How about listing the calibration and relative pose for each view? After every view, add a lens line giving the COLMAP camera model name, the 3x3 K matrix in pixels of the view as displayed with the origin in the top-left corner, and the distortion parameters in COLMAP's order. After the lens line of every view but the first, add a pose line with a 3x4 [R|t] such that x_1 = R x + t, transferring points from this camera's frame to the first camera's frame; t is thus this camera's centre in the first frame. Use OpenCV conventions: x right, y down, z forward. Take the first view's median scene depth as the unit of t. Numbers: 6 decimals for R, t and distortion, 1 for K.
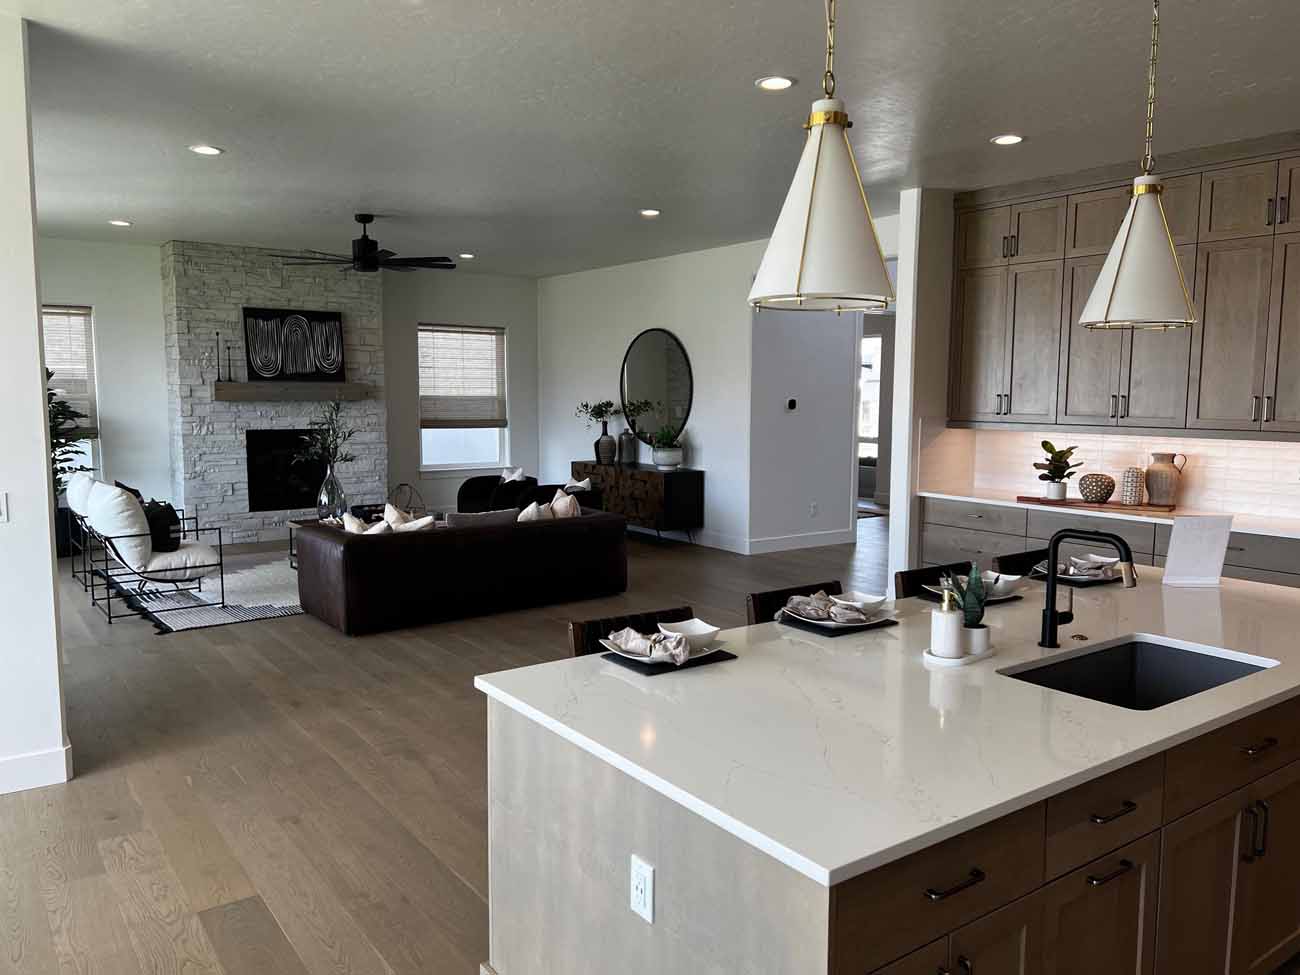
lens RADIAL K [[980.8, 0, 648.8], [0, 980.8, 486.9], [0, 0, 1]] dist [0.062845, -0.057580]
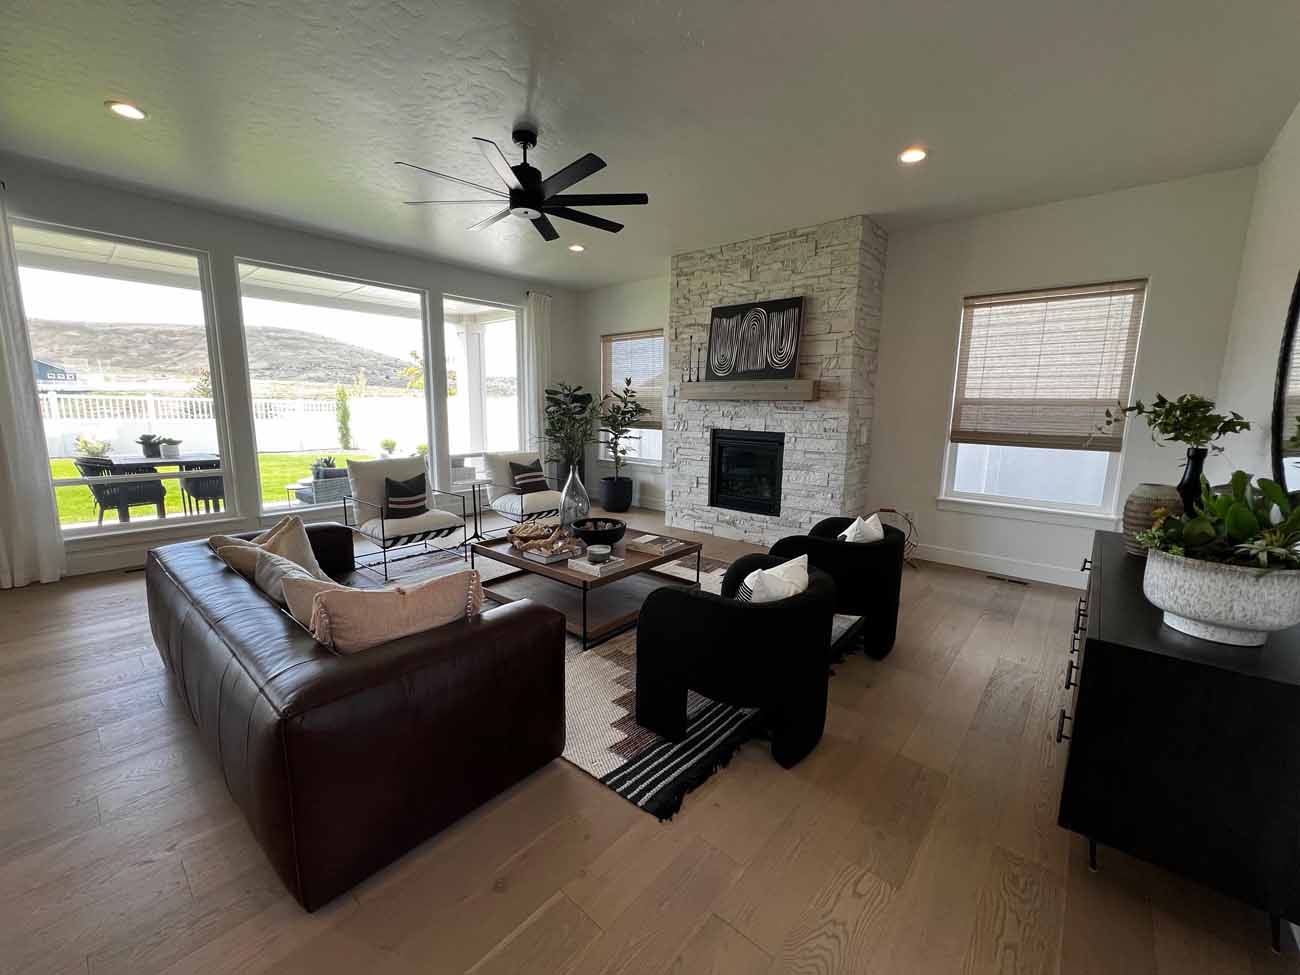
lens RADIAL K [[525.3, 0, 652.4], [0, 525.3, 485.9], [0, 0, 1]] dist [0.001906, 0.000821]
pose [[0.229026, 0.146556, -0.962324, 0.120681], [-0.113718, 0.985860, 0.123076, -0.057920], [0.966755, 0.081246, 0.242454, 0.794712]]
